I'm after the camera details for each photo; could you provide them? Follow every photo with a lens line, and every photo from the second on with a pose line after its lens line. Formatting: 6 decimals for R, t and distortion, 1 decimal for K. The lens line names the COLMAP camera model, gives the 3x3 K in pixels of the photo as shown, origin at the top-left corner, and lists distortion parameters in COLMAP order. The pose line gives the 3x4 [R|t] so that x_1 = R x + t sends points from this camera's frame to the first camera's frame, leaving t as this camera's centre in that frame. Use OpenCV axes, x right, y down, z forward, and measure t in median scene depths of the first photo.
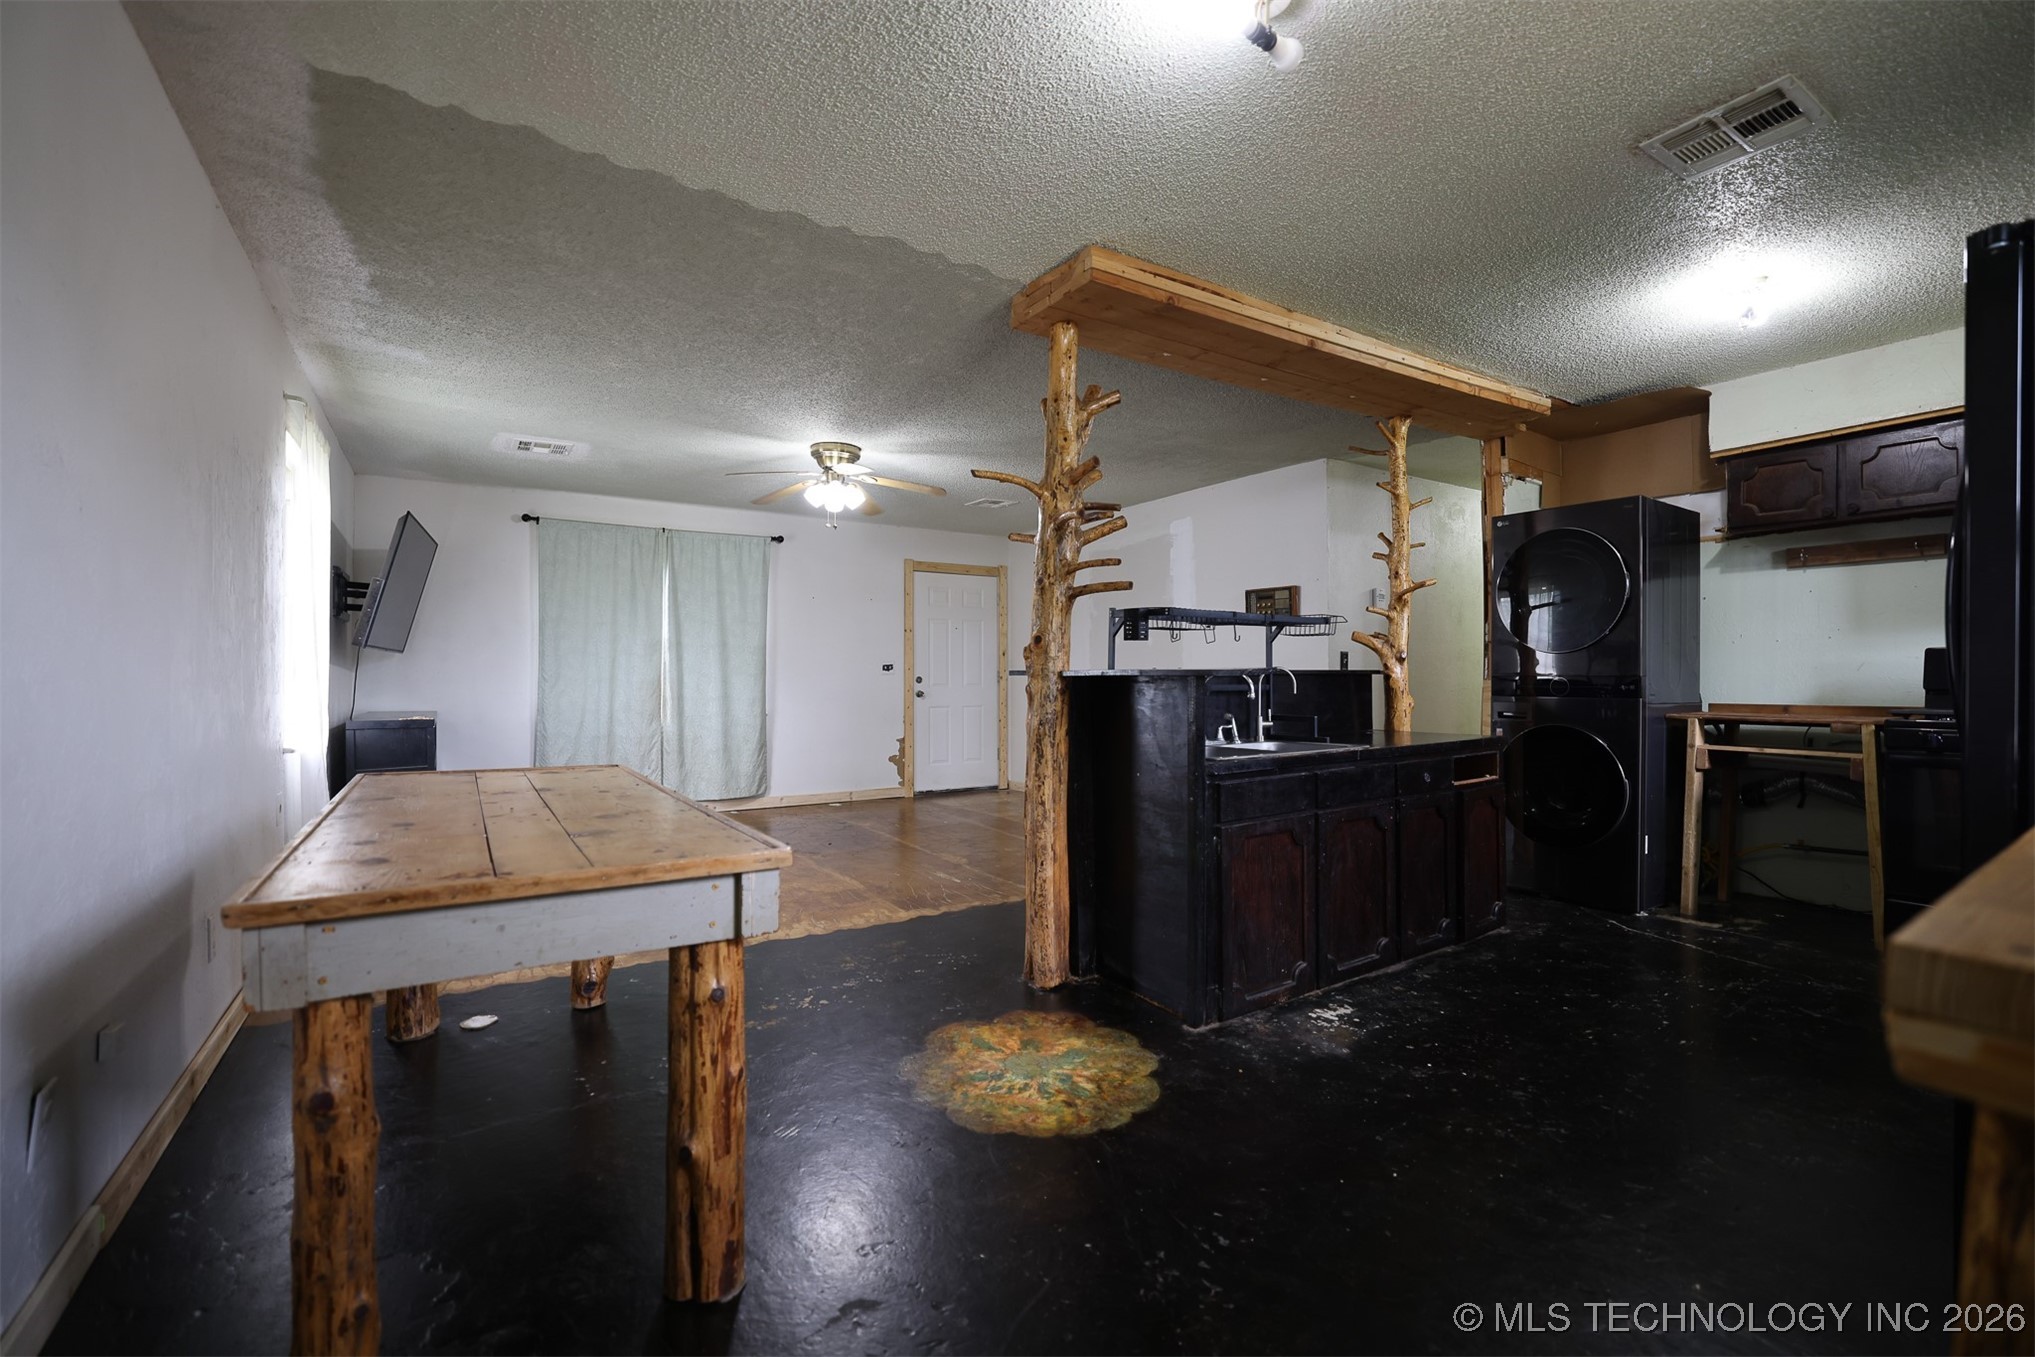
lens RADIAL K [[875.7, 0, 1012.1], [0, 875.7, 675.0], [0, 0, 1]] dist [-0.048161, 0.016694]
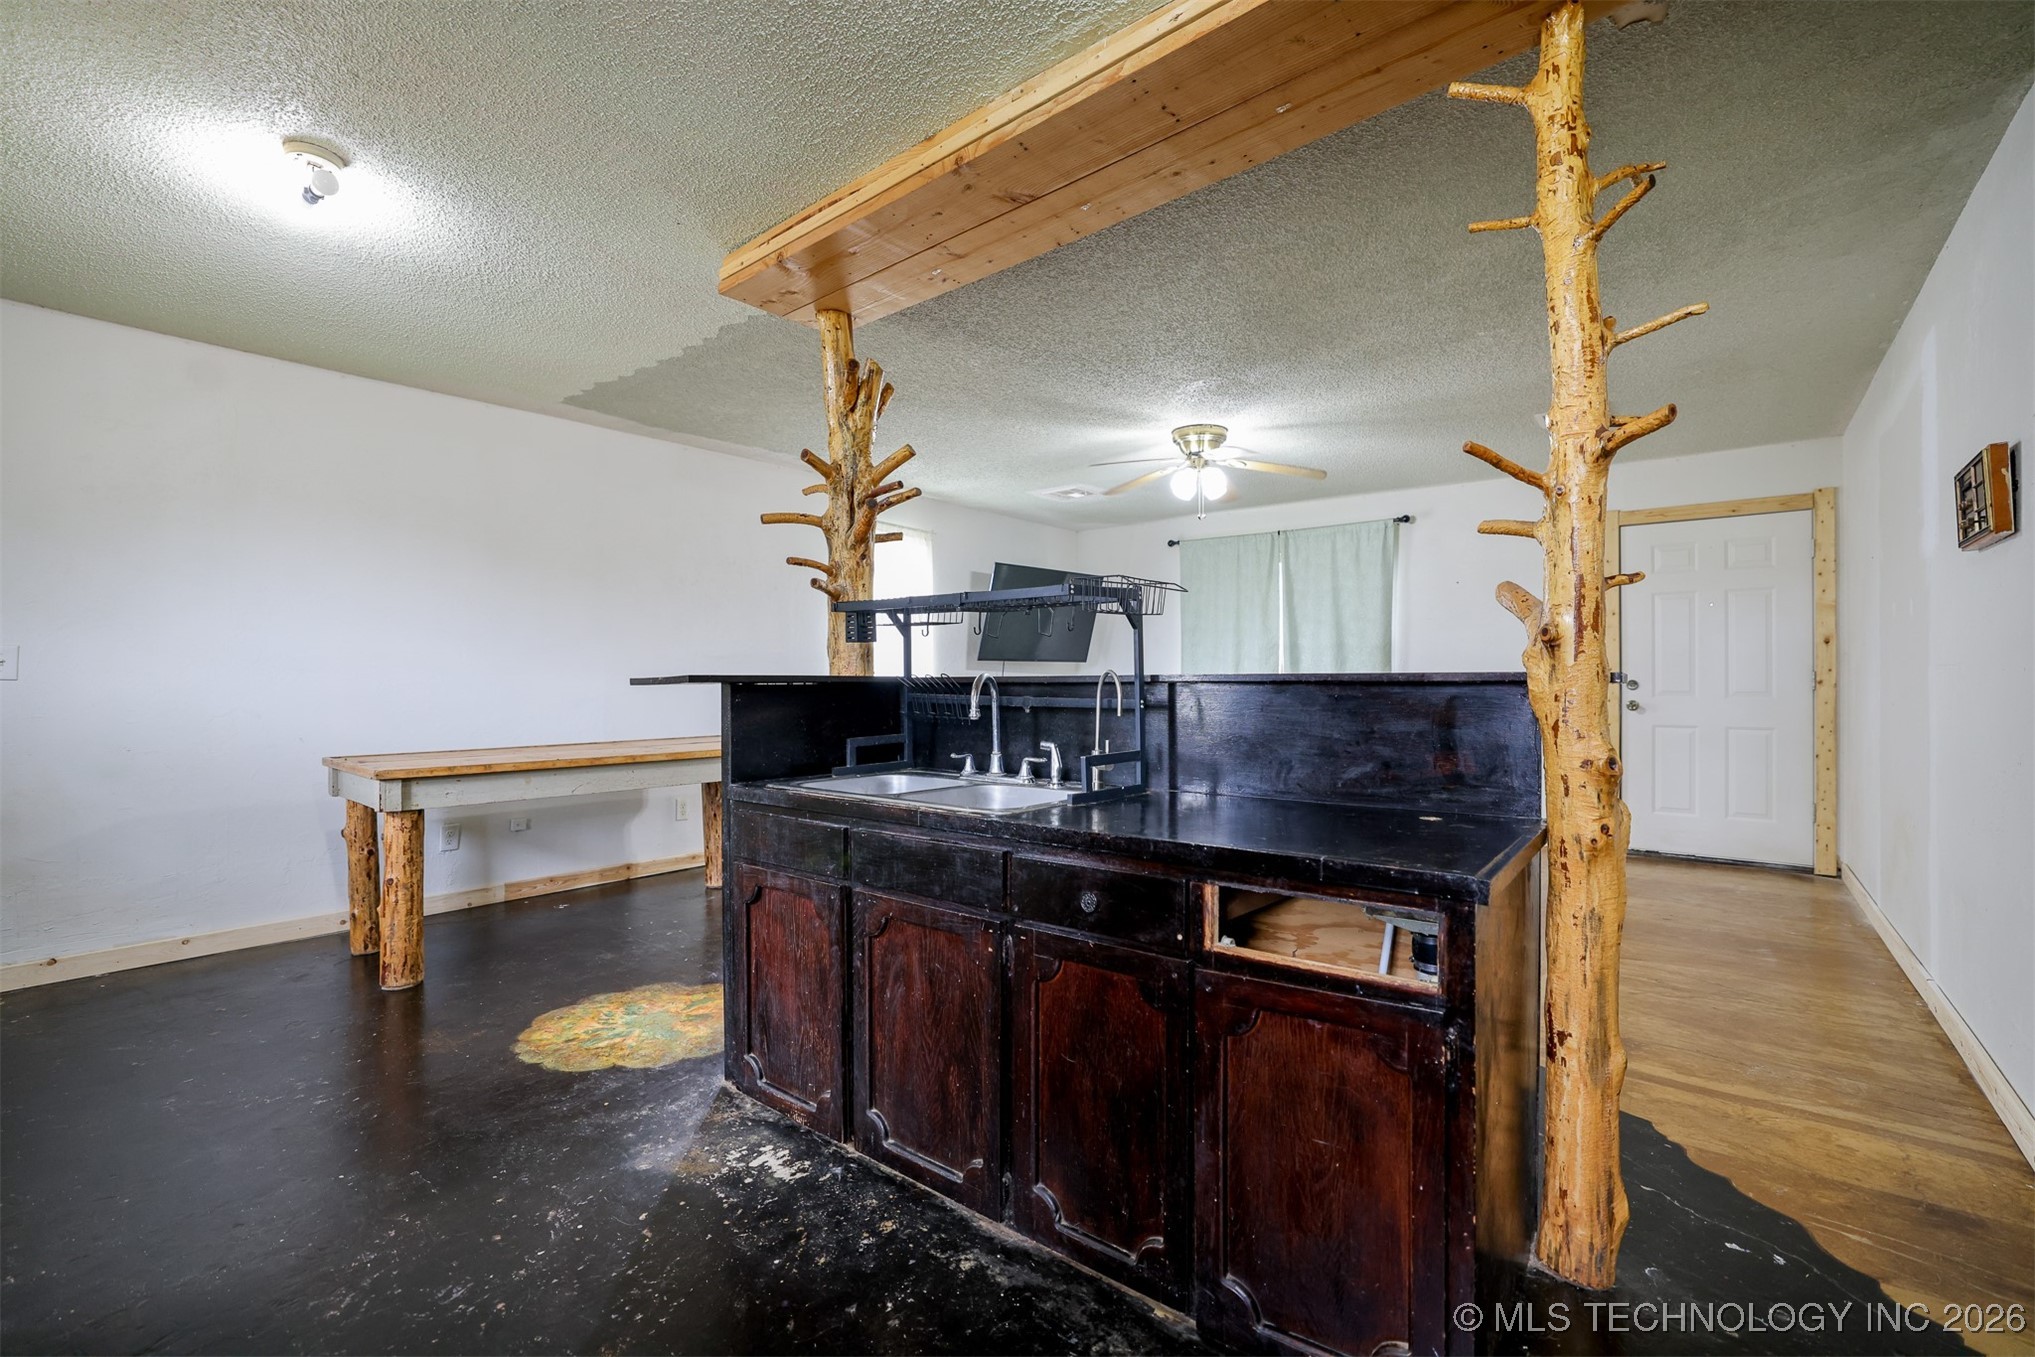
lens RADIAL K [[875.7, 0, 1010.1], [0, 875.7, 673.9], [0, 0, 1]] dist [-0.048161, 0.016694]
pose [[0.299711, -0.002543, -0.954027, 0.755142], [0.001112, 0.999997, -0.002316, -0.004274], [0.954029, -0.000367, 0.299713, 0.668268]]
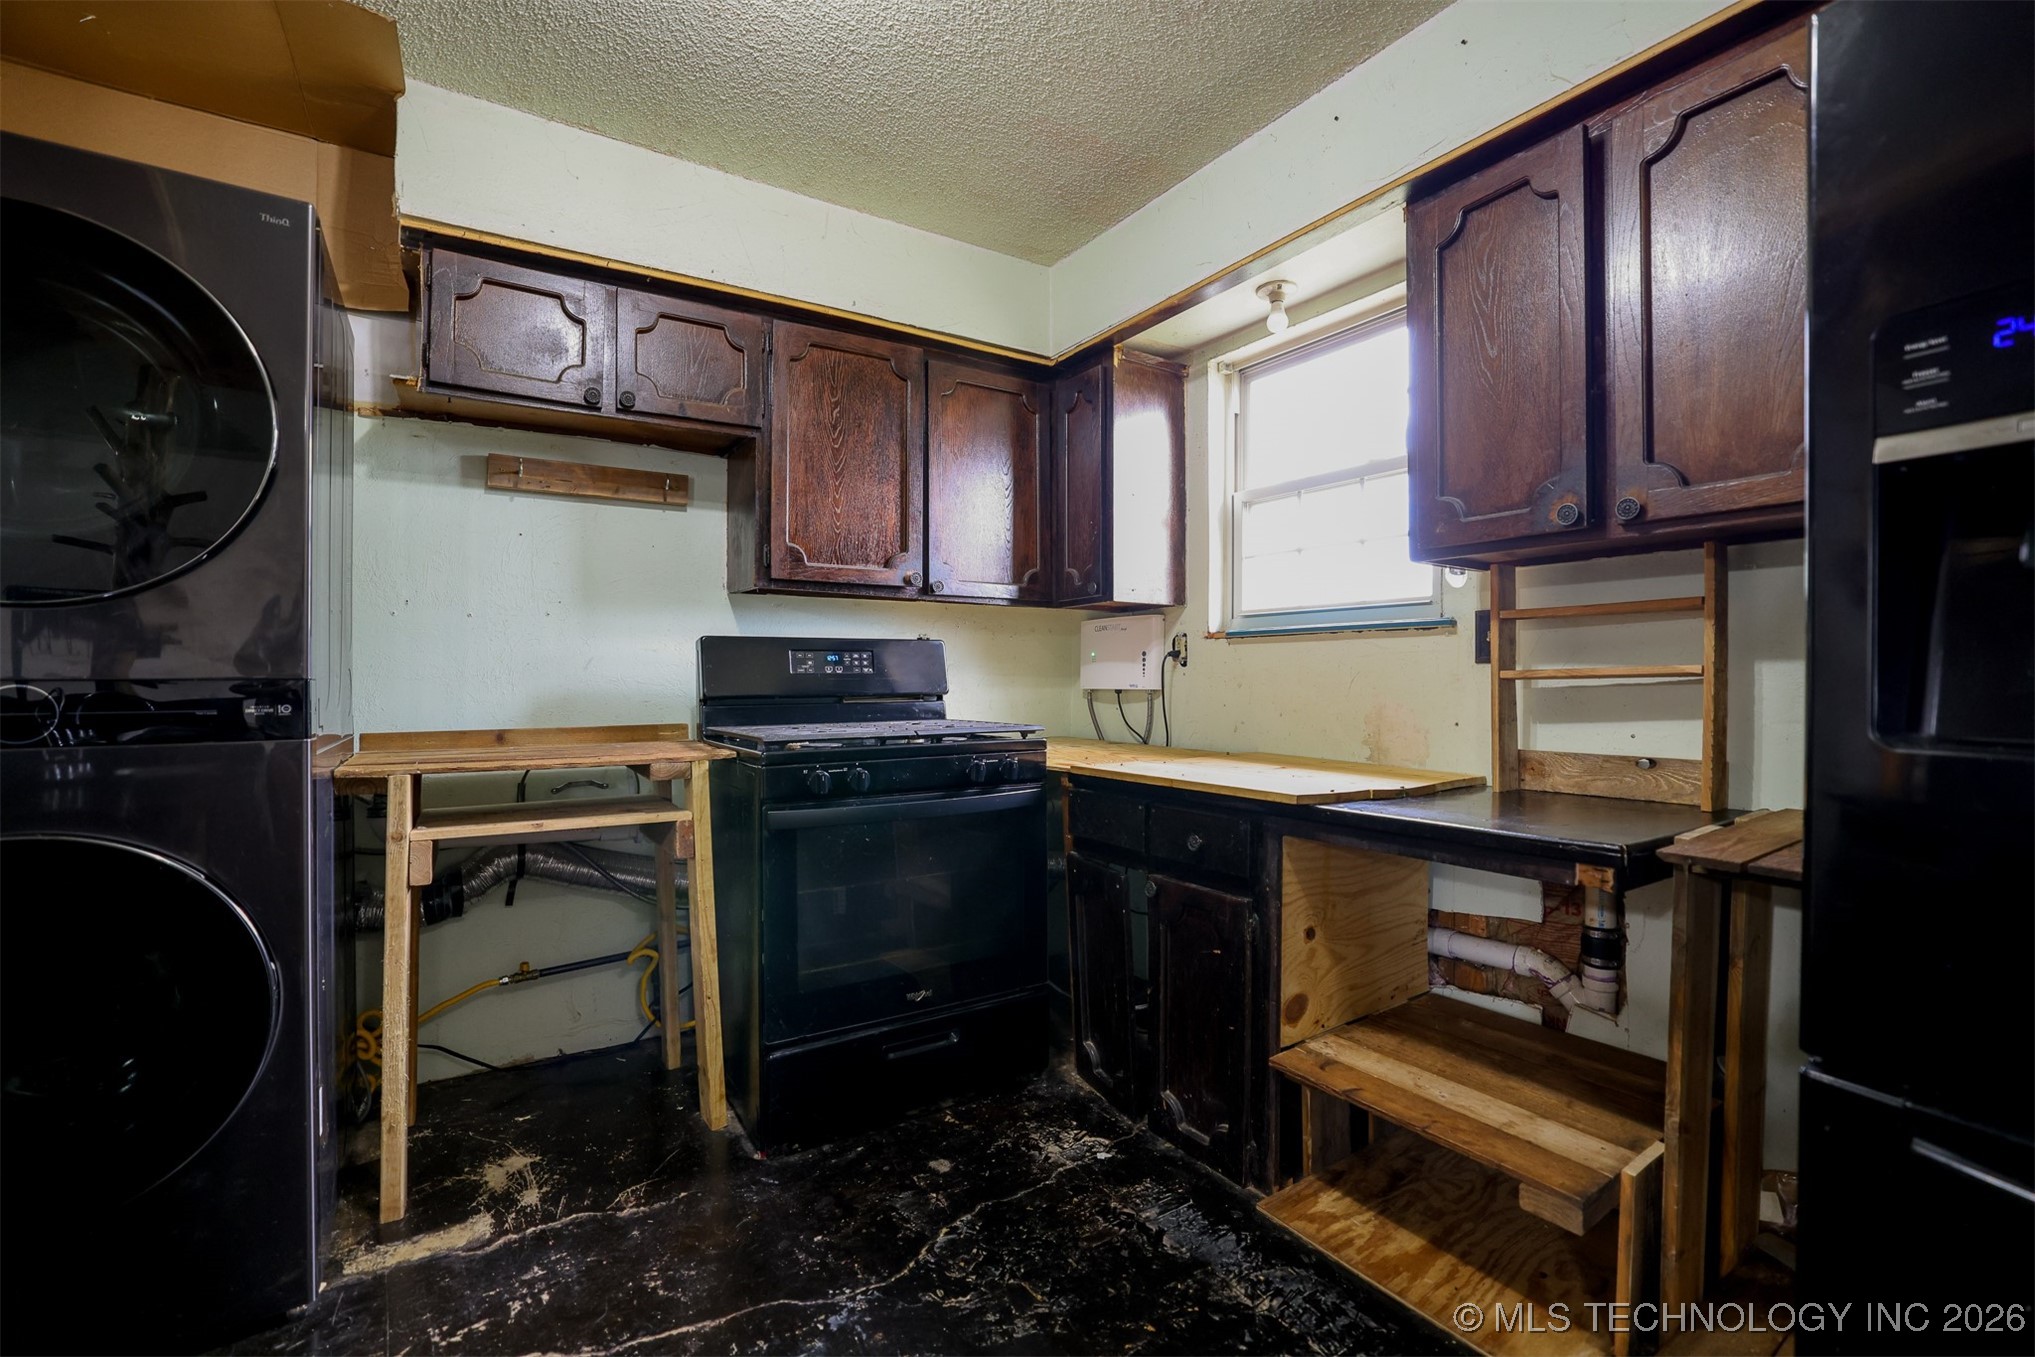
lens RADIAL K [[875.7, 0, 1014.4], [0, 875.7, 676.0], [0, 0, 1]] dist [-0.048161, 0.016694]
pose [[-0.003183, -0.000023, 0.999995, 0.335412], [-0.000516, 1.000000, 0.000021, -0.000581], [-0.999995, -0.000515, -0.003183, 0.650052]]
